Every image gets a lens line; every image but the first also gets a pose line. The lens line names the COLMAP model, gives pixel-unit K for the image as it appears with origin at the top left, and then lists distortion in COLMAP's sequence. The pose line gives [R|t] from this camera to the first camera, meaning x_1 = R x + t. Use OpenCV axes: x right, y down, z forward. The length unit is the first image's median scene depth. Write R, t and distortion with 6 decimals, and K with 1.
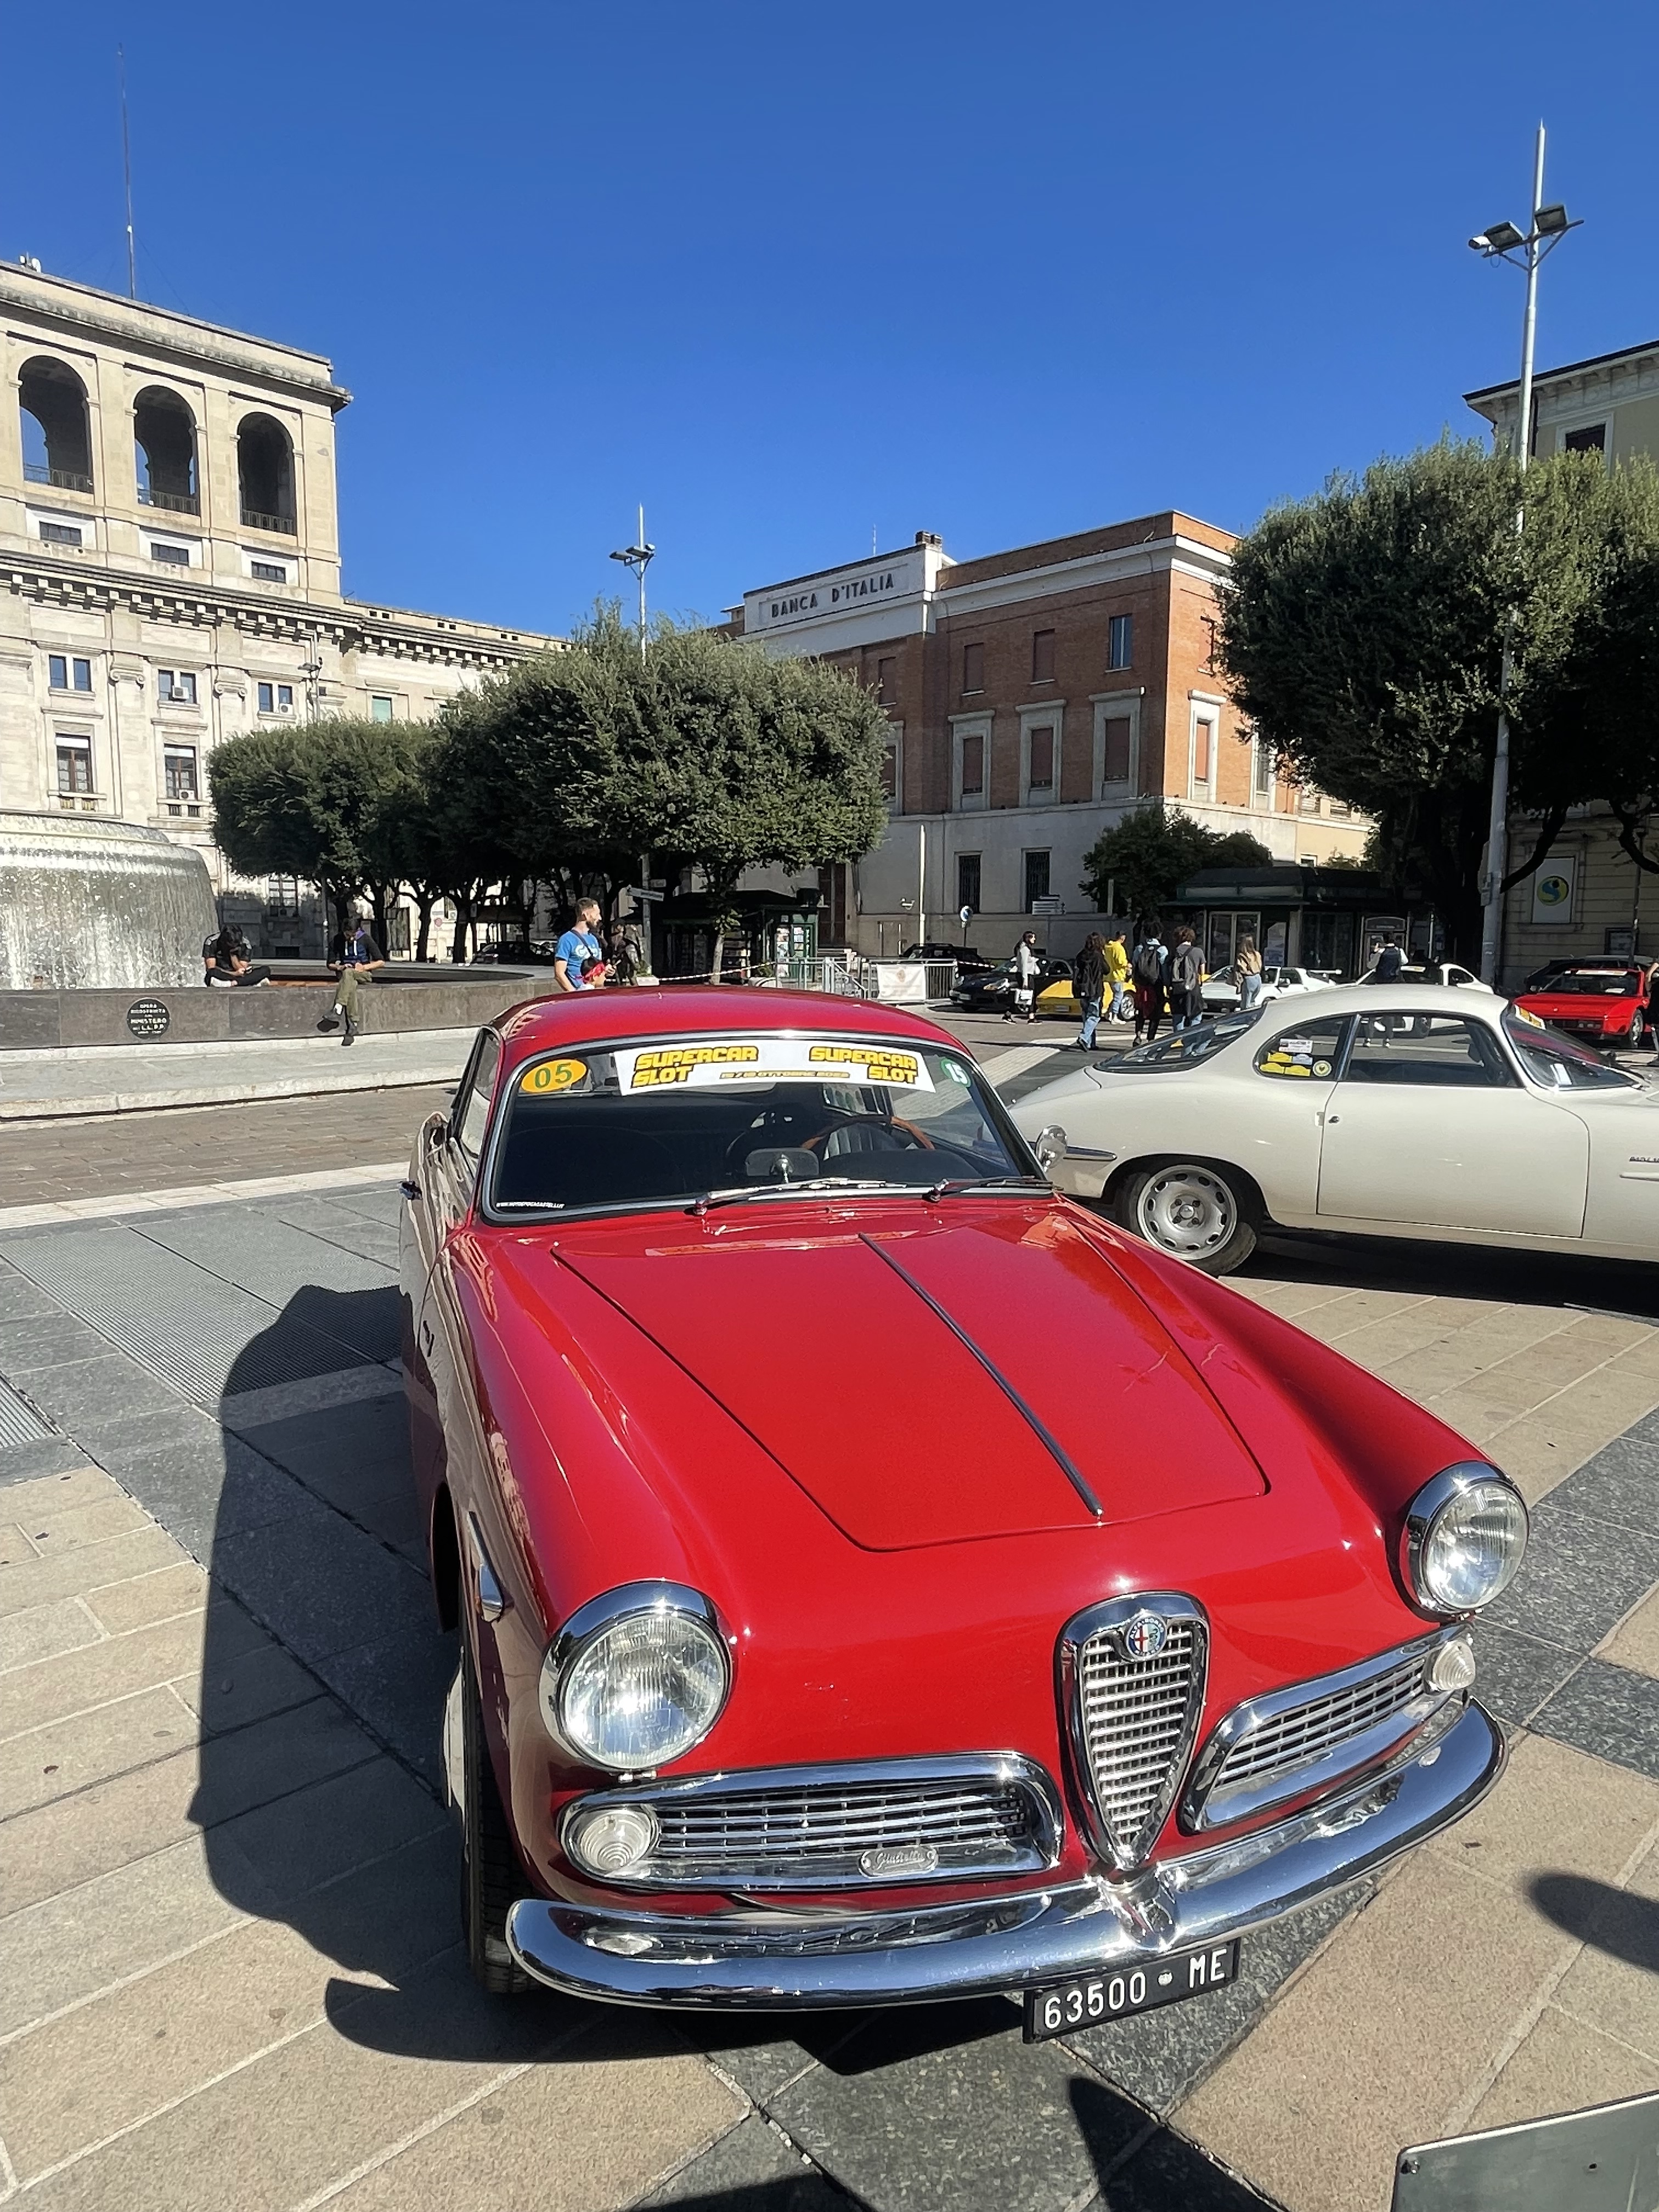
lens RADIAL K [[1353.6, 0, 840.3], [0, 1353.6, 1104.5], [0, 0, 1]] dist [-0.002495, -0.002368]
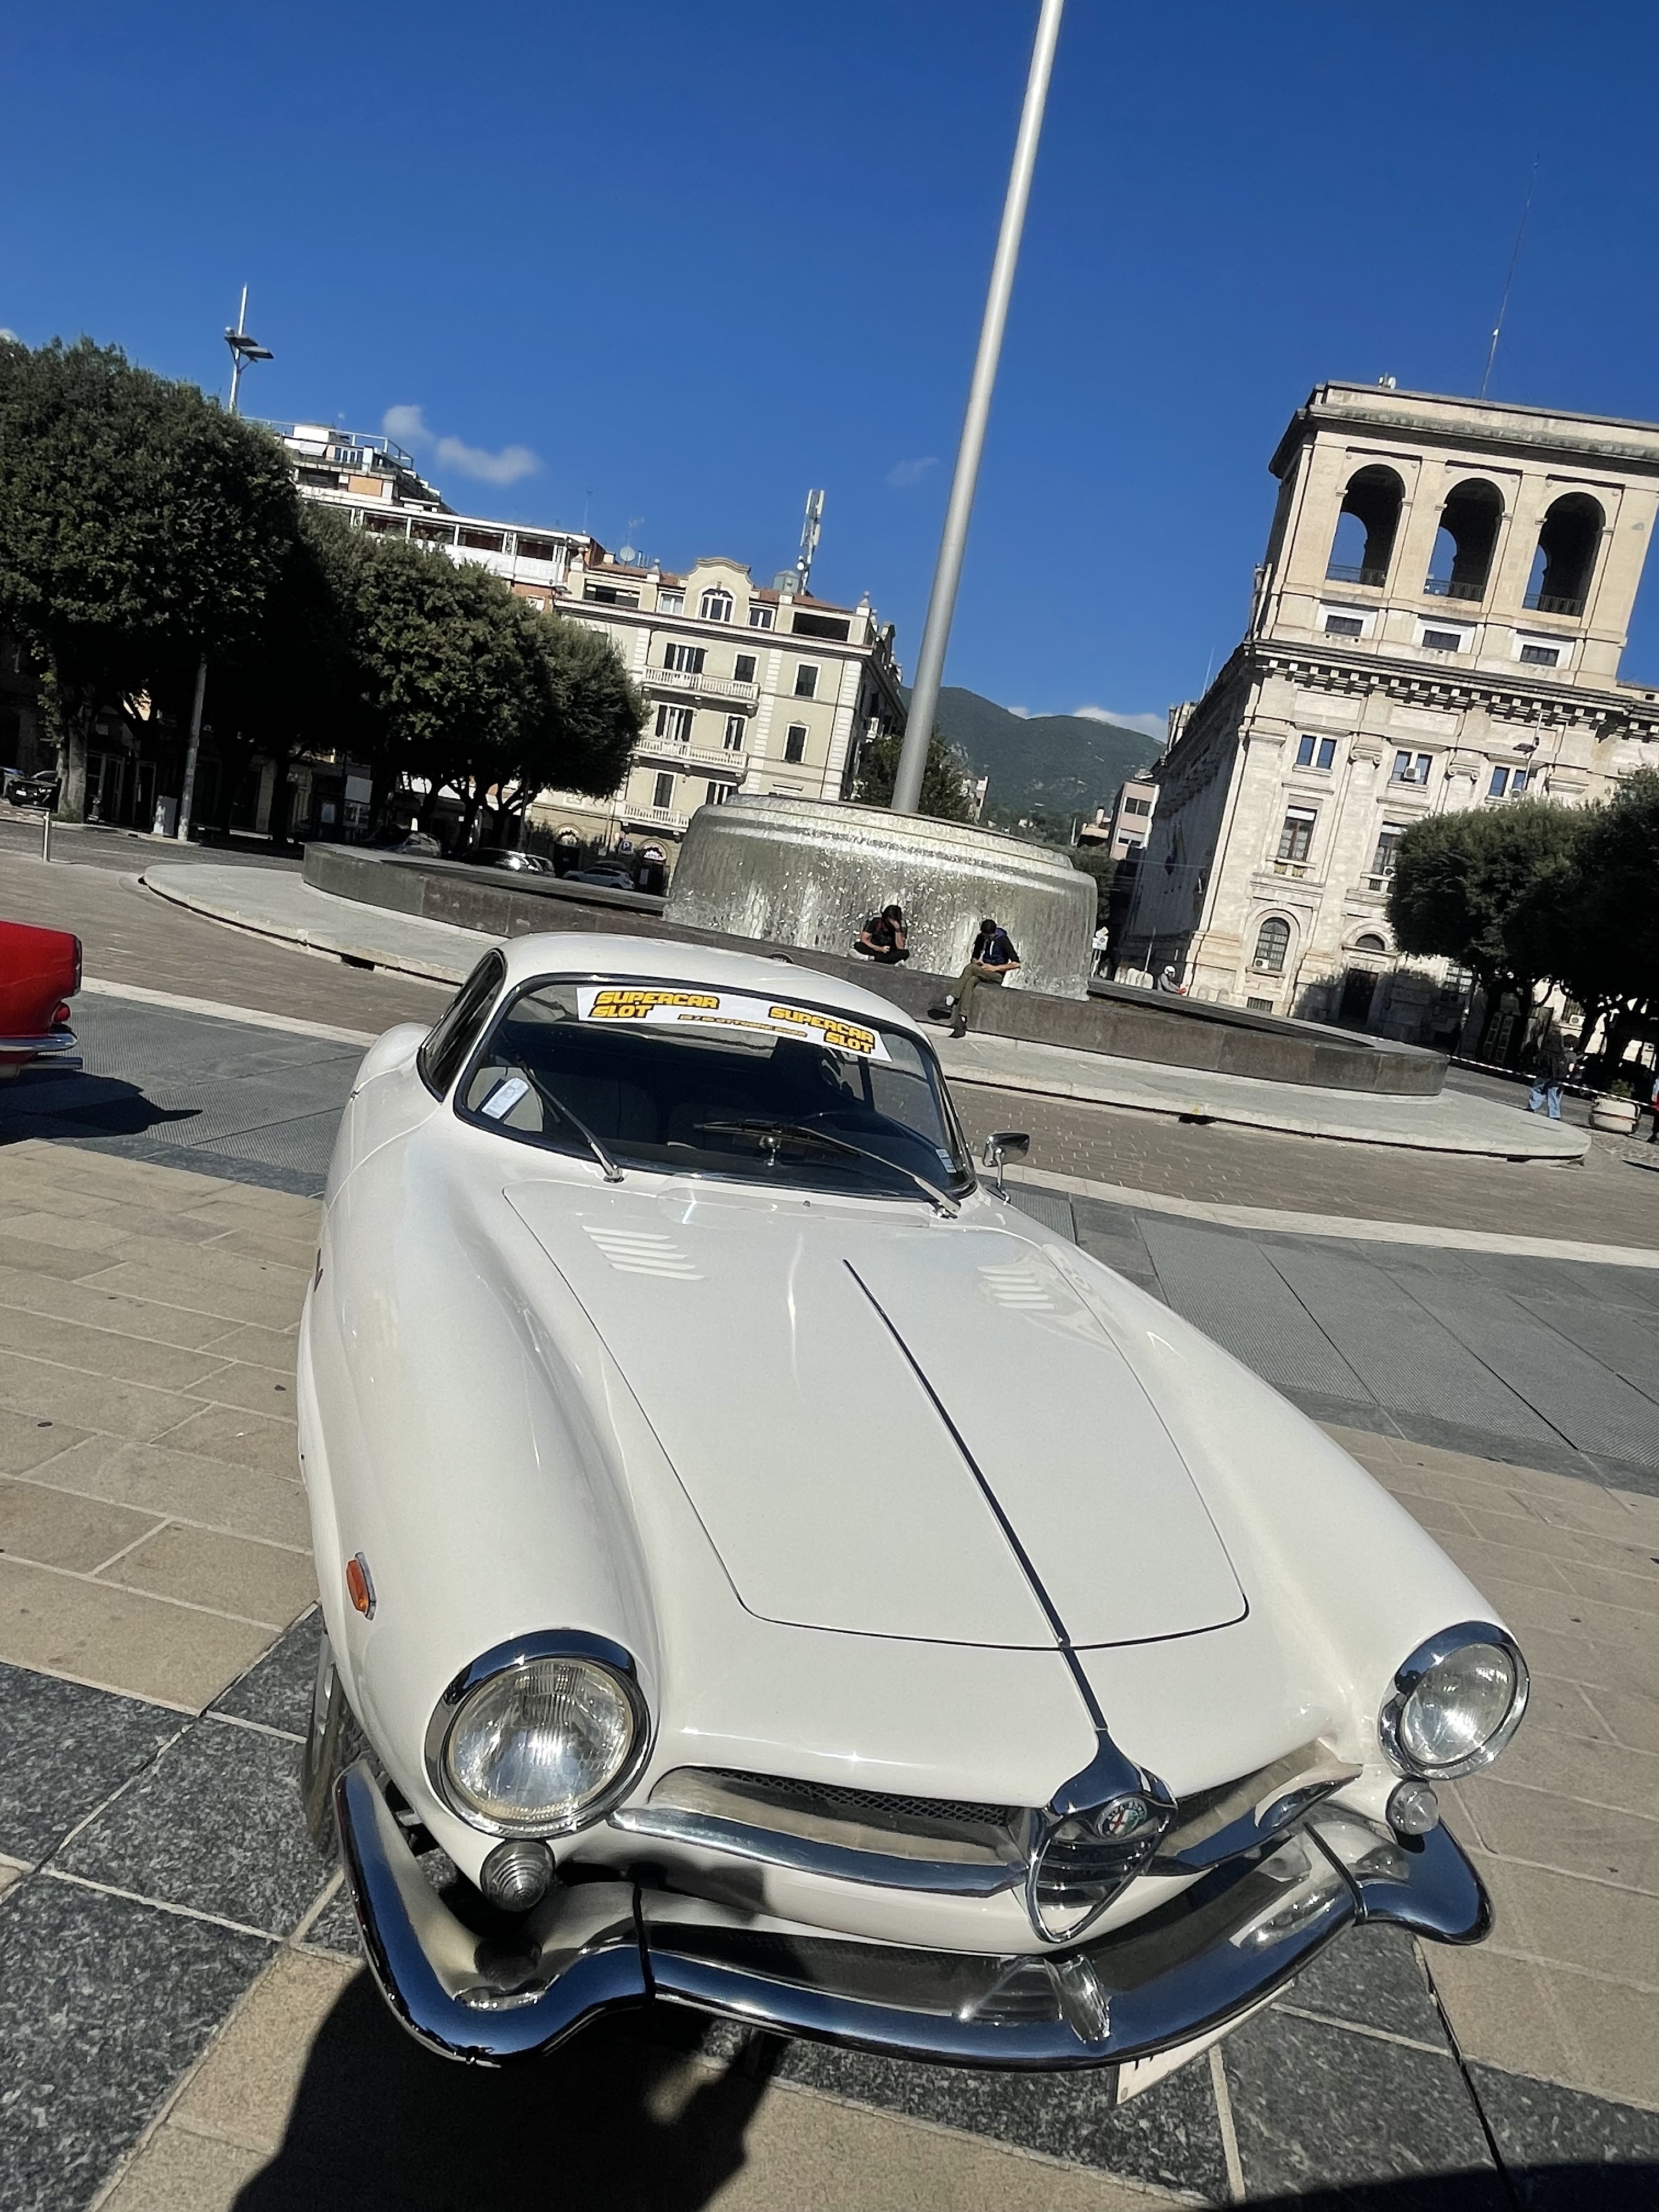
lens RADIAL K [[1353.6, 0, 840.3], [0, 1353.6, 1104.5], [0, 0, 1]] dist [-0.002495, -0.002368]
pose [[0.616251, 0.214140, -0.757878, 0.082843], [-0.266241, 0.962312, 0.055415, -0.006898], [0.741181, 0.167628, 0.650039, 0.067789]]
